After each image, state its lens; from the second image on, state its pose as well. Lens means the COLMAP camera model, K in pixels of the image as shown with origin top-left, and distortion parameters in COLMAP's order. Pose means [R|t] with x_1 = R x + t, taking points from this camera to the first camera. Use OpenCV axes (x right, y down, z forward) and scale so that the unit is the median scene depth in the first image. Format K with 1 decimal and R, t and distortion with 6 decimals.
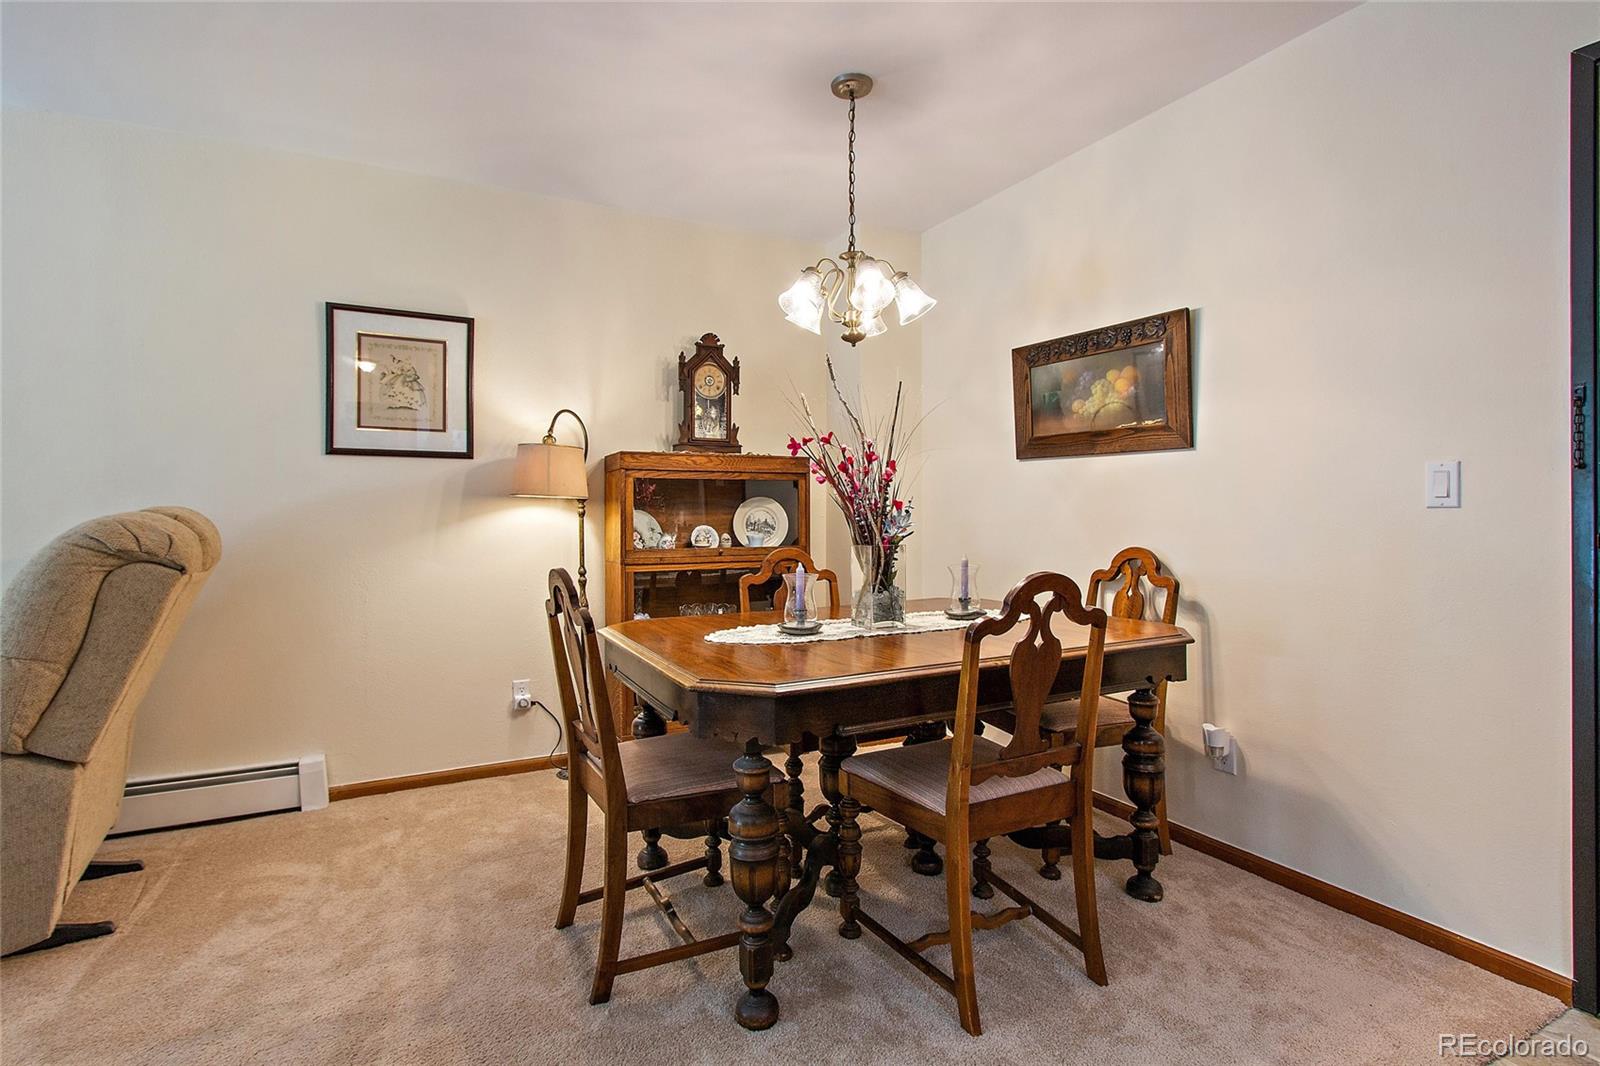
lens RADIAL K [[782.3, 0, 791.3], [0, 782.3, 508.9], [0, 0, 1]] dist [0.001074, 0.000357]
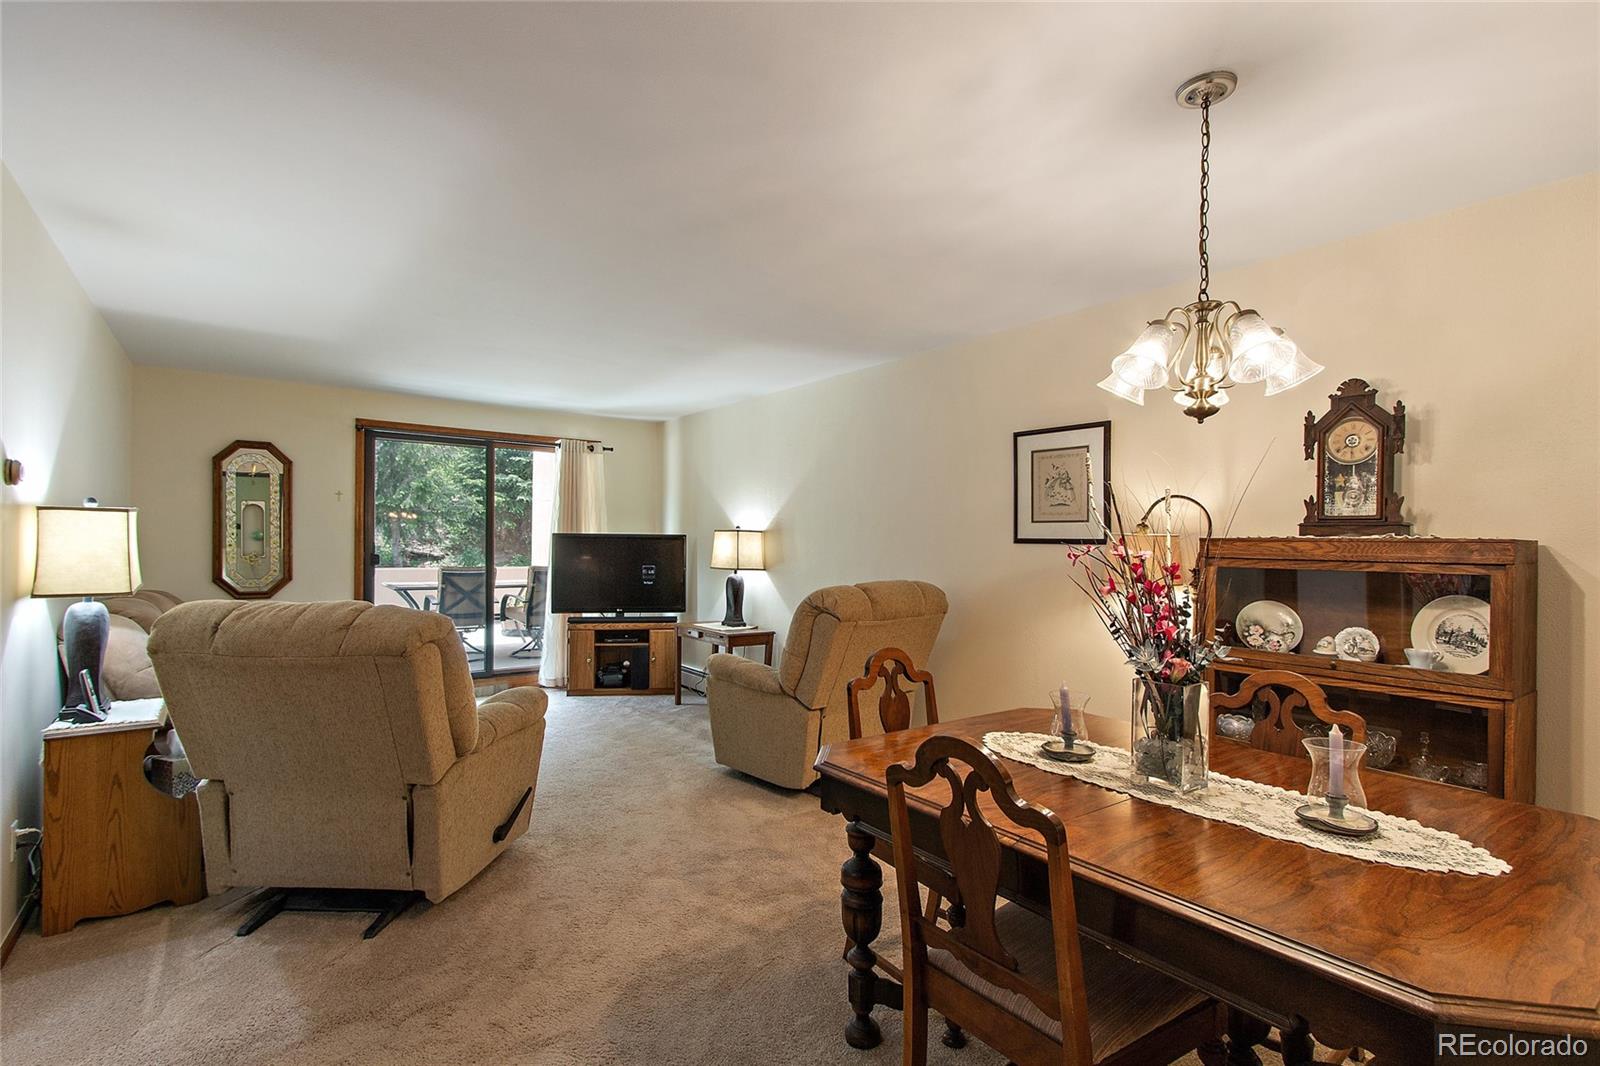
lens RADIAL K [[736.4, 0, 787.4], [0, 736.4, 548.8], [0, 0, 1]] dist [0.002866, 0.000291]
pose [[0.171188, 0.014182, -0.985136, 0.585764], [-0.008850, 0.999878, 0.012856, -0.070237], [0.985199, 0.006517, 0.171293, 0.373514]]
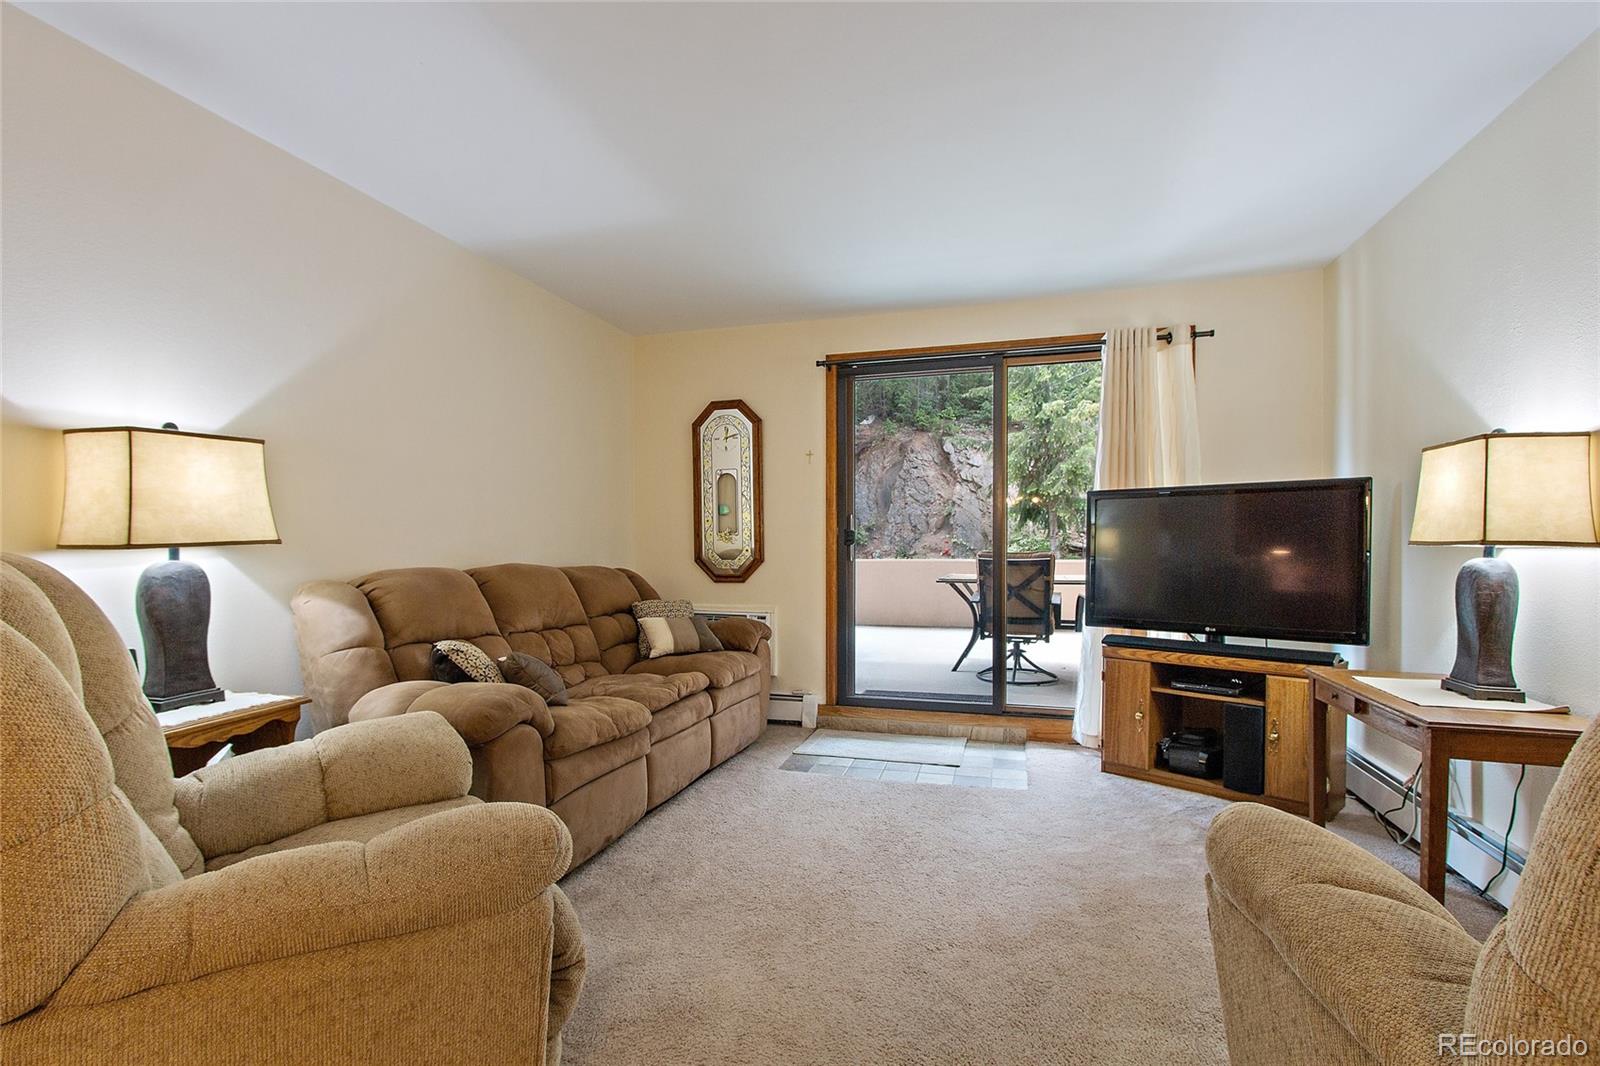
lens RADIAL K [[740.2, 0, 793.3], [0, 740.2, 561.0], [0, 0, 1]] dist [0.000799, -0.000262]
pose [[-0.692017, 0.023355, -0.721503, -0.301125], [0.007324, 0.999652, 0.025334, -0.002338], [0.721844, 0.012247, -0.691947, 0.573047]]
